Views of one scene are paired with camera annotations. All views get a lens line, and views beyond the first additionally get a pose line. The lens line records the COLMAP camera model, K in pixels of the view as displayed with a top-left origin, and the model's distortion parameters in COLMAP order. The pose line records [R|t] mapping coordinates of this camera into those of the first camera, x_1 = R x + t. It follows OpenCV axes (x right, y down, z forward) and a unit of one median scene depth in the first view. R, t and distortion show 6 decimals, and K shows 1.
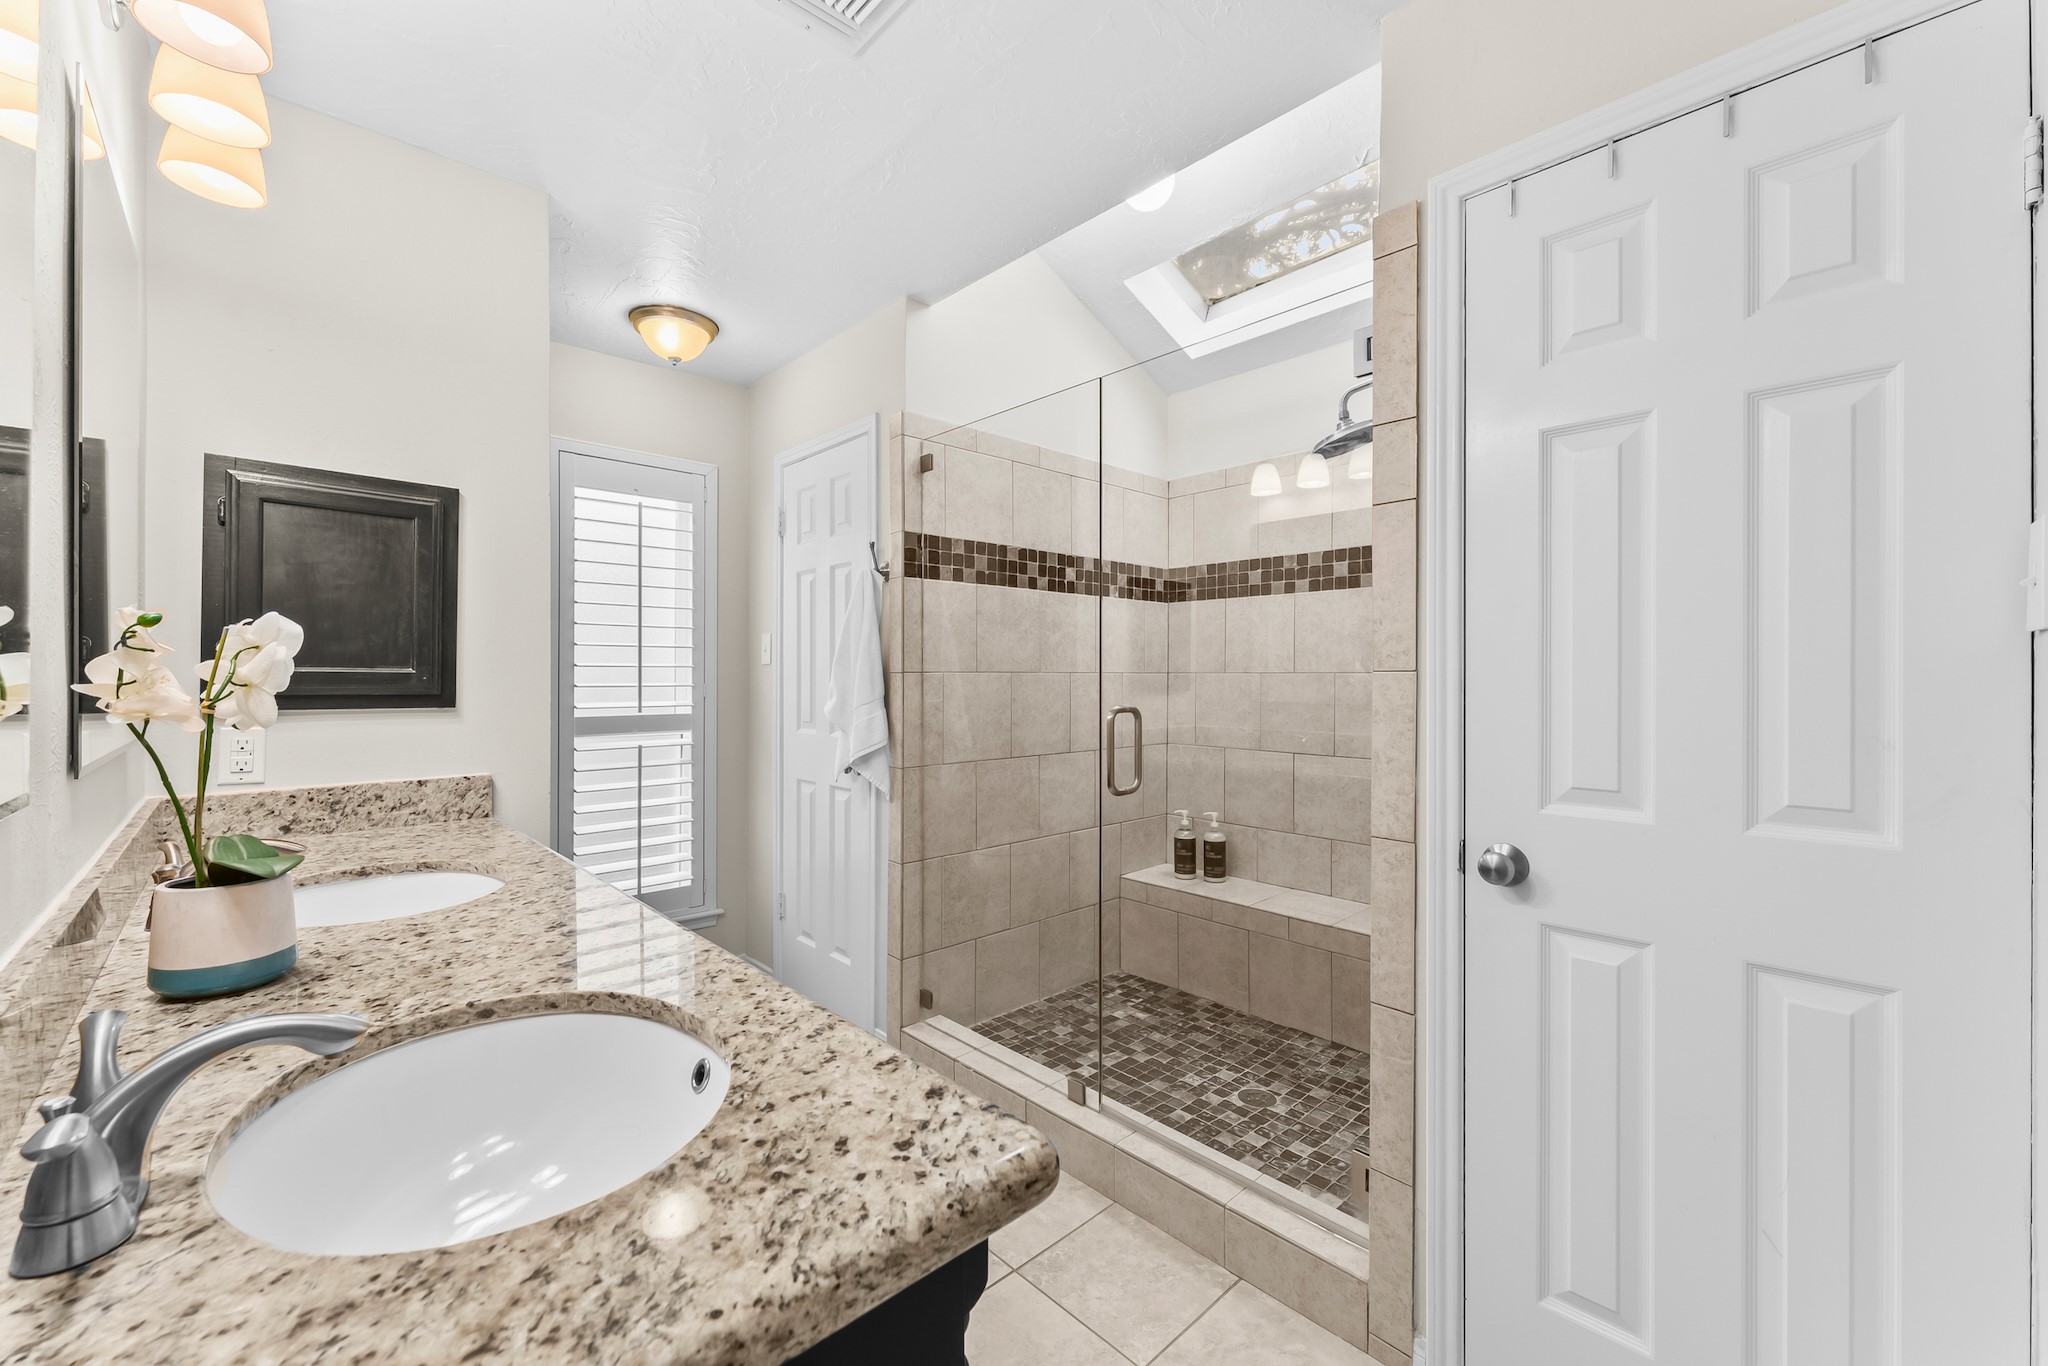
lens RADIAL K [[815.8, 0, 1026.5], [0, 815.8, 673.6], [0, 0, 1]] dist [0.002850, -0.000771]
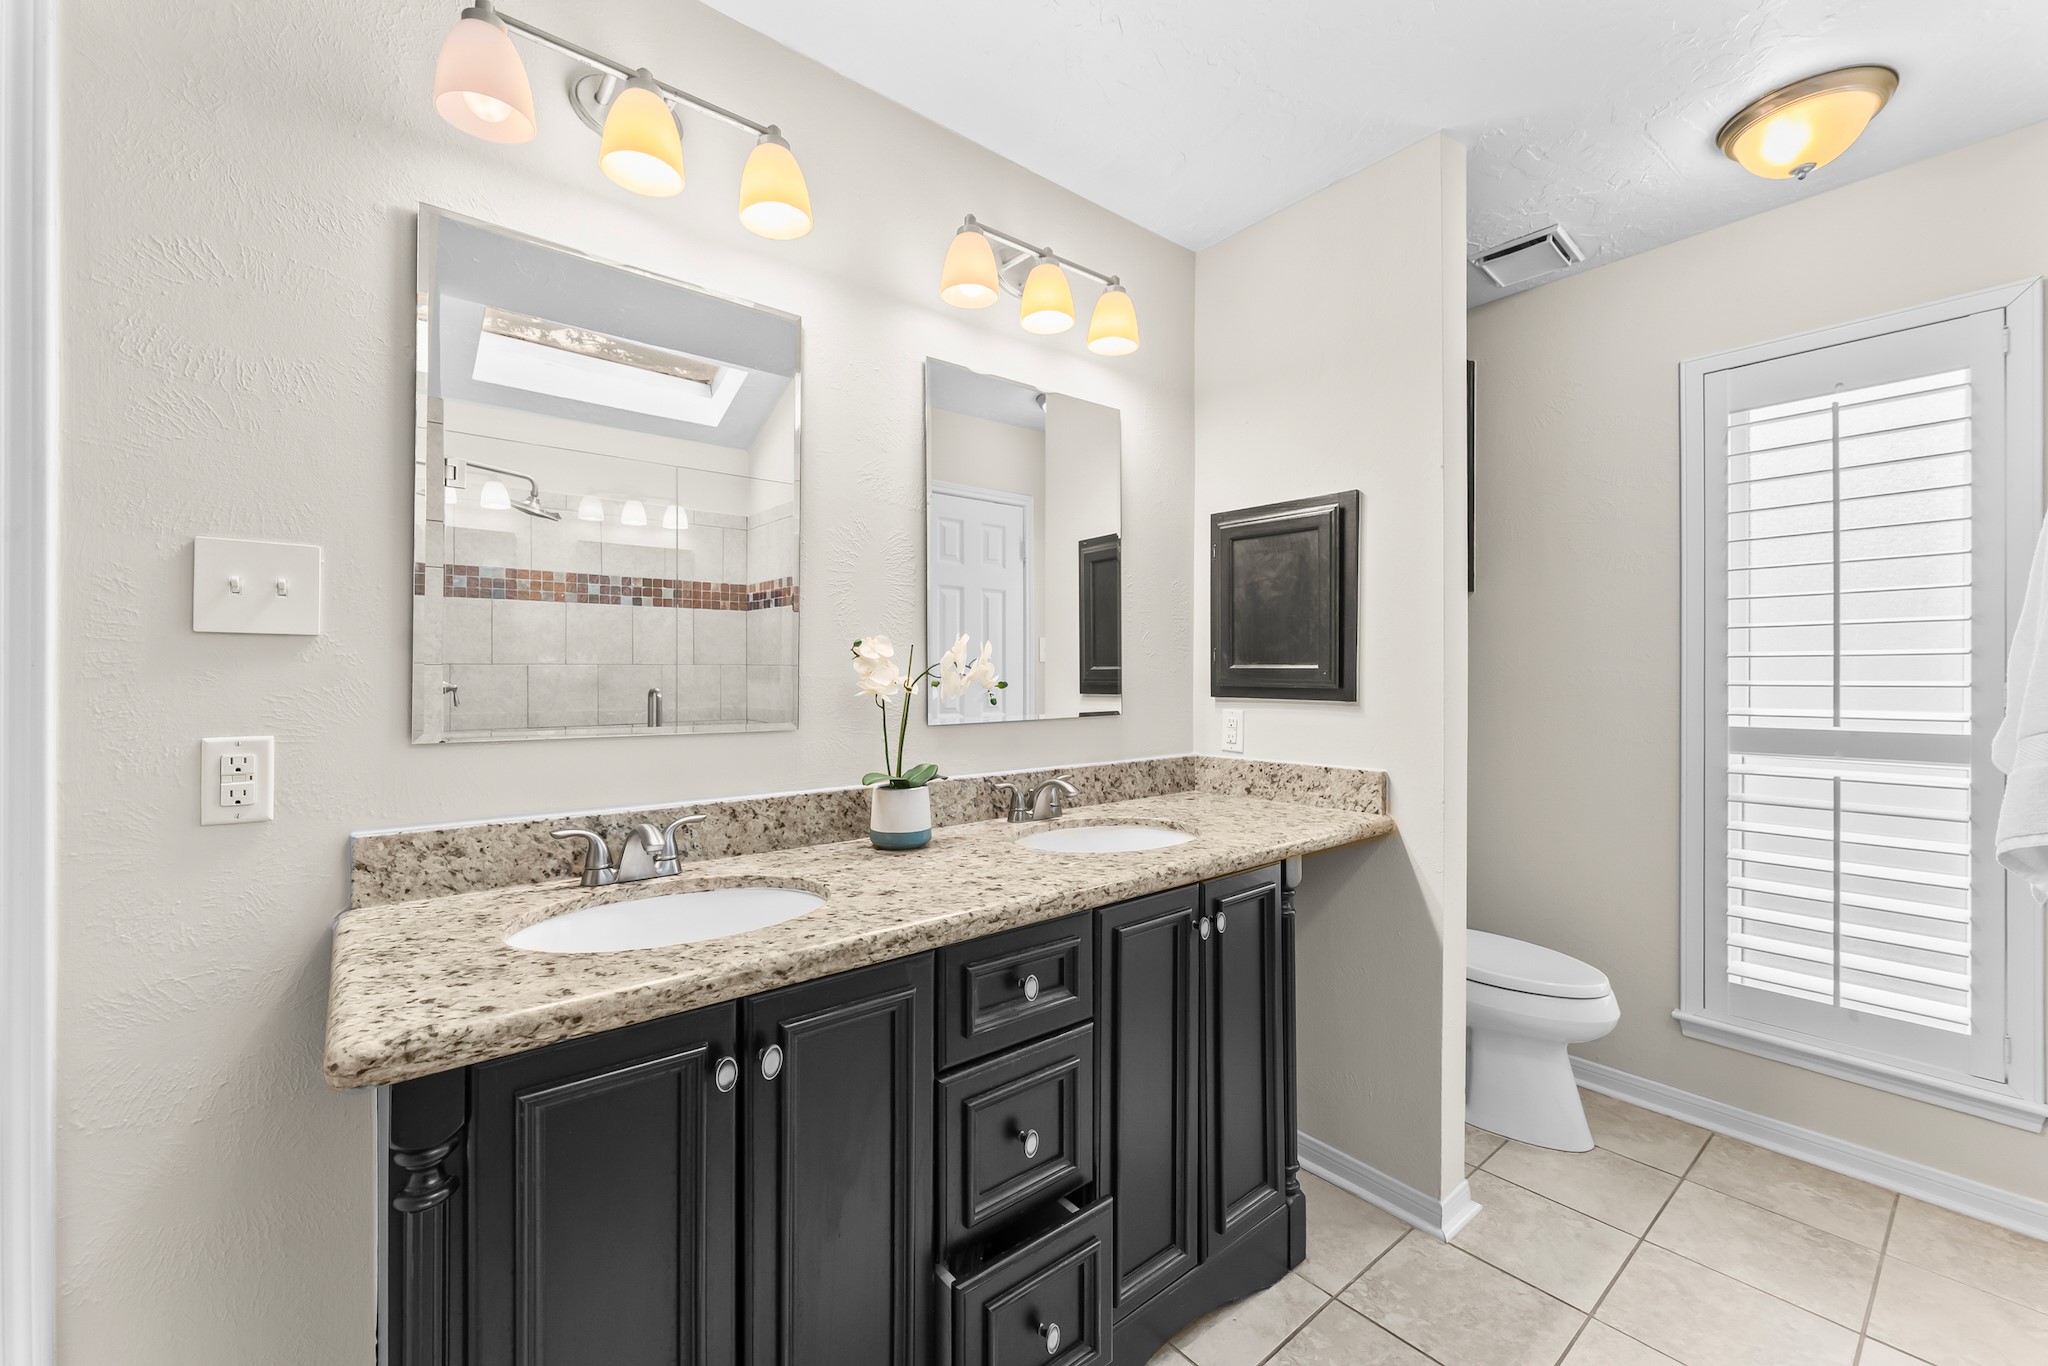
lens RADIAL K [[815.8, 0, 1017.6], [0, 815.8, 683.6], [0, 0, 1]] dist [0.002850, -0.000771]
pose [[-0.070594, 0.012098, -0.997432, 0.837552], [0.005782, 0.999915, 0.011719, 0.007994], [0.997488, -0.004940, -0.070657, 1.495233]]
